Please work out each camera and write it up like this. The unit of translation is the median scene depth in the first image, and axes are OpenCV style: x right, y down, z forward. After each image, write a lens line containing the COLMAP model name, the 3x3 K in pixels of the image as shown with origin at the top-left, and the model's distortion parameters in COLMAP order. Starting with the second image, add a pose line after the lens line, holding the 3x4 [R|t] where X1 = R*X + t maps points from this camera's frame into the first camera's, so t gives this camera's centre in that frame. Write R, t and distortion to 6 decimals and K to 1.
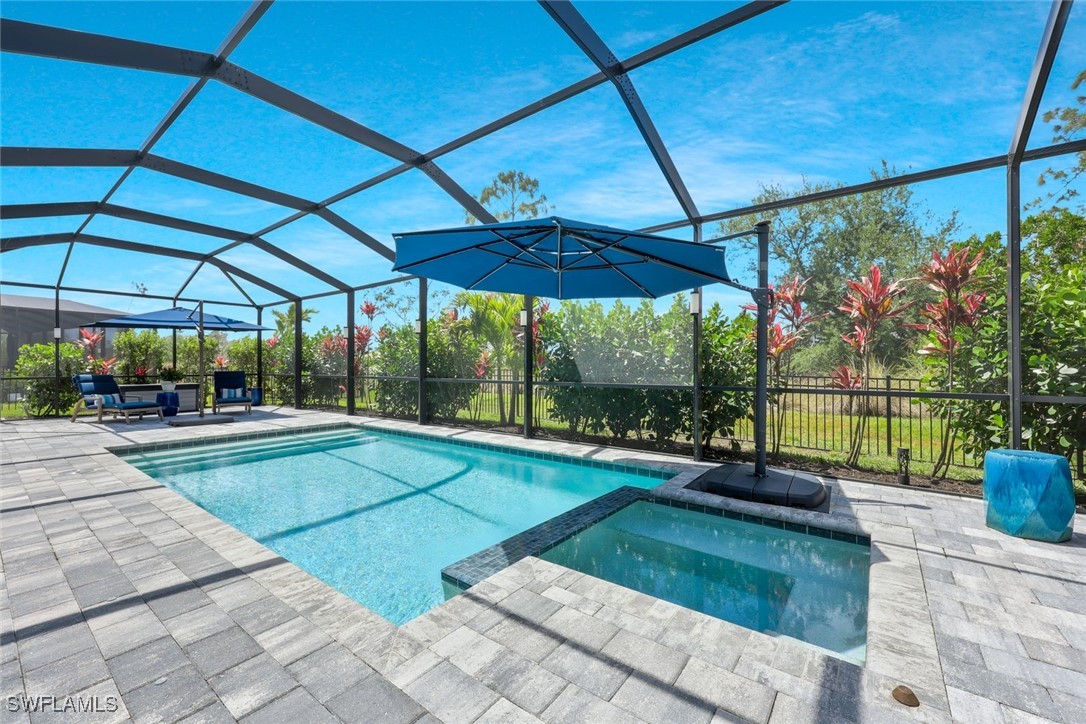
lens RADIAL K [[436.2, 0, 543.0], [0, 436.2, 362.0], [0, 0, 1]] dist [-0.000598, -0.000246]
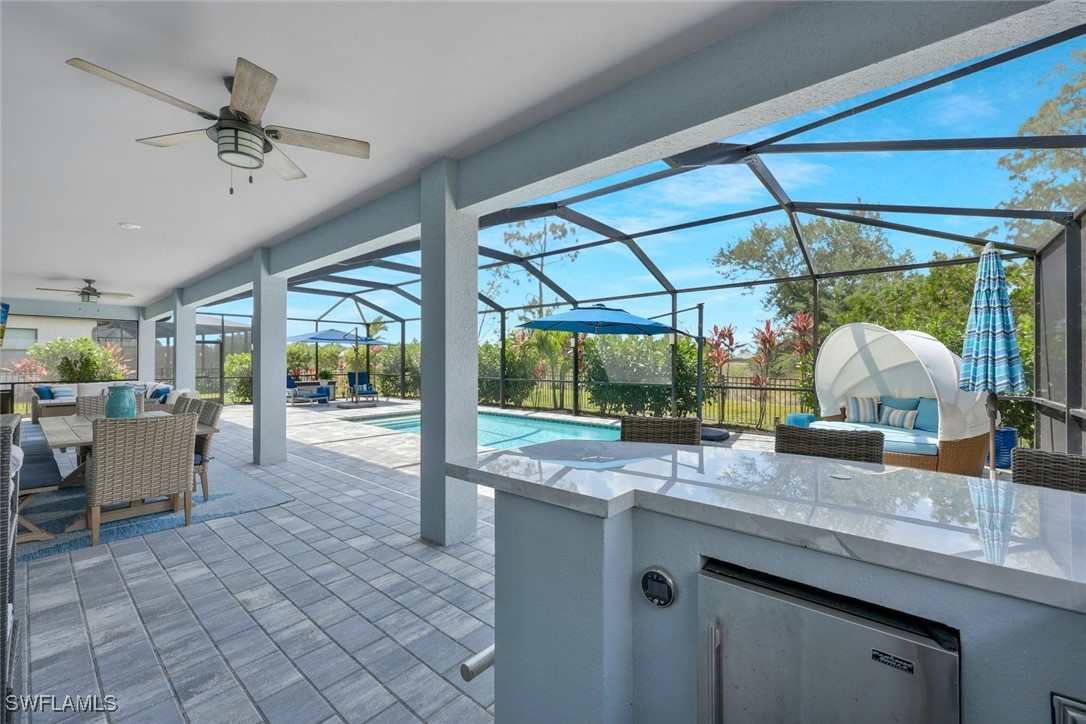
lens RADIAL K [[433.9, 0, 543.0], [0, 433.9, 362.0], [0, 0, 1]] dist [-0.000681, -0.000218]
pose [[0.998822, 0.001673, -0.048501, -0.071689], [-0.001345, 0.999976, 0.006798, -0.034795], [0.048511, -0.006724, 0.998800, -0.584651]]
